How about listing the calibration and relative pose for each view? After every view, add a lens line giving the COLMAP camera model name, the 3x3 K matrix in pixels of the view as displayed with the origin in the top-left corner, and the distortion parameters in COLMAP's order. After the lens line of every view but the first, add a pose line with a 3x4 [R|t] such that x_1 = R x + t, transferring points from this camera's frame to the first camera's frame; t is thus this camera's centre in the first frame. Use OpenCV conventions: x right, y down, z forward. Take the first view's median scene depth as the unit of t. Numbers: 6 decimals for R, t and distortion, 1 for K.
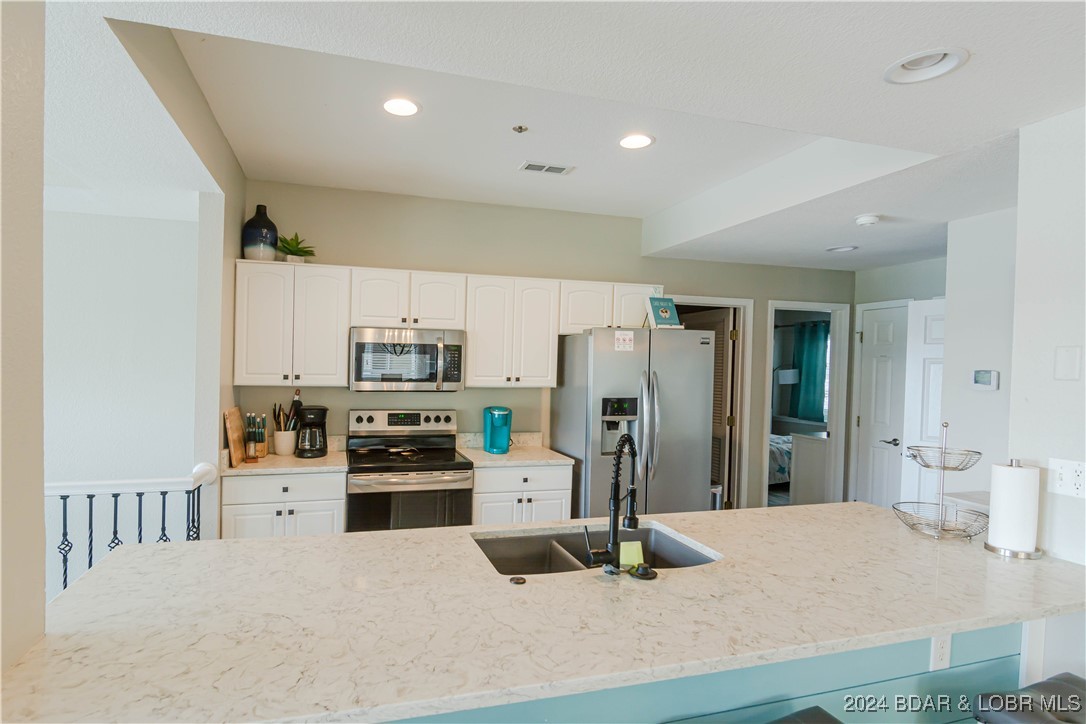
lens RADIAL K [[542.0, 0, 540.2], [0, 542.0, 373.2], [0, 0, 1]] dist [-0.007893, -0.003265]
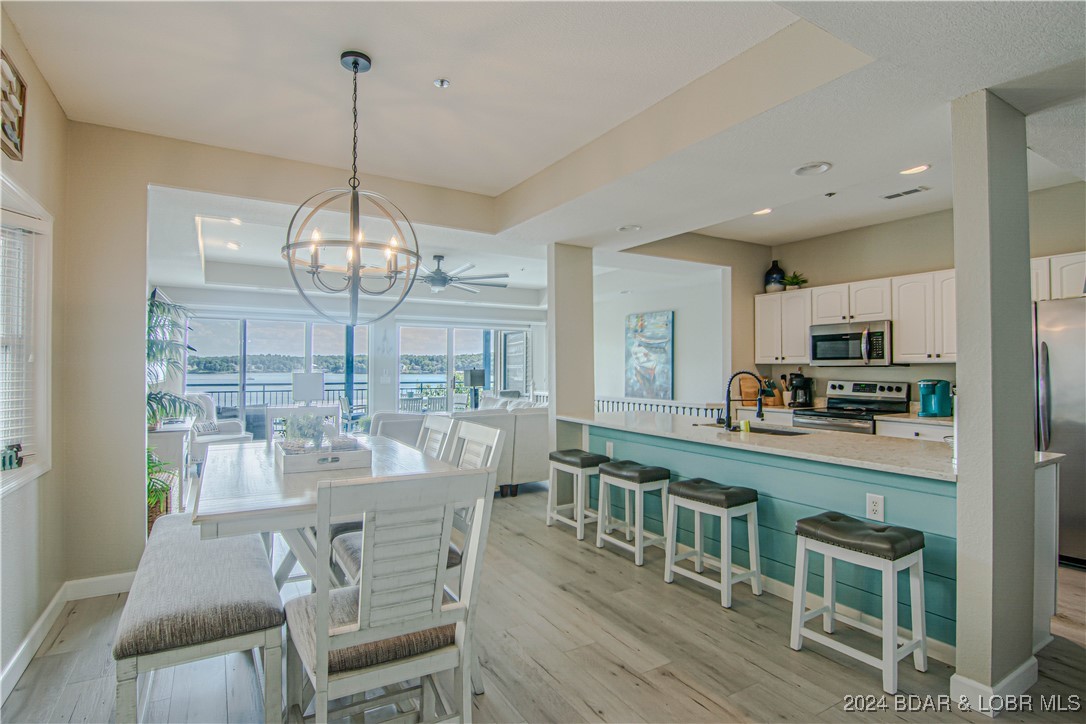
lens RADIAL K [[542.0, 0, 546.7], [0, 542.0, 361.8], [0, 0, 1]] dist [-0.007893, -0.003265]
pose [[0.276333, -0.028767, -0.960631, 0.890509], [-0.004205, 0.999506, -0.031141, 0.067329], [0.961053, 0.012645, 0.276076, -0.171178]]
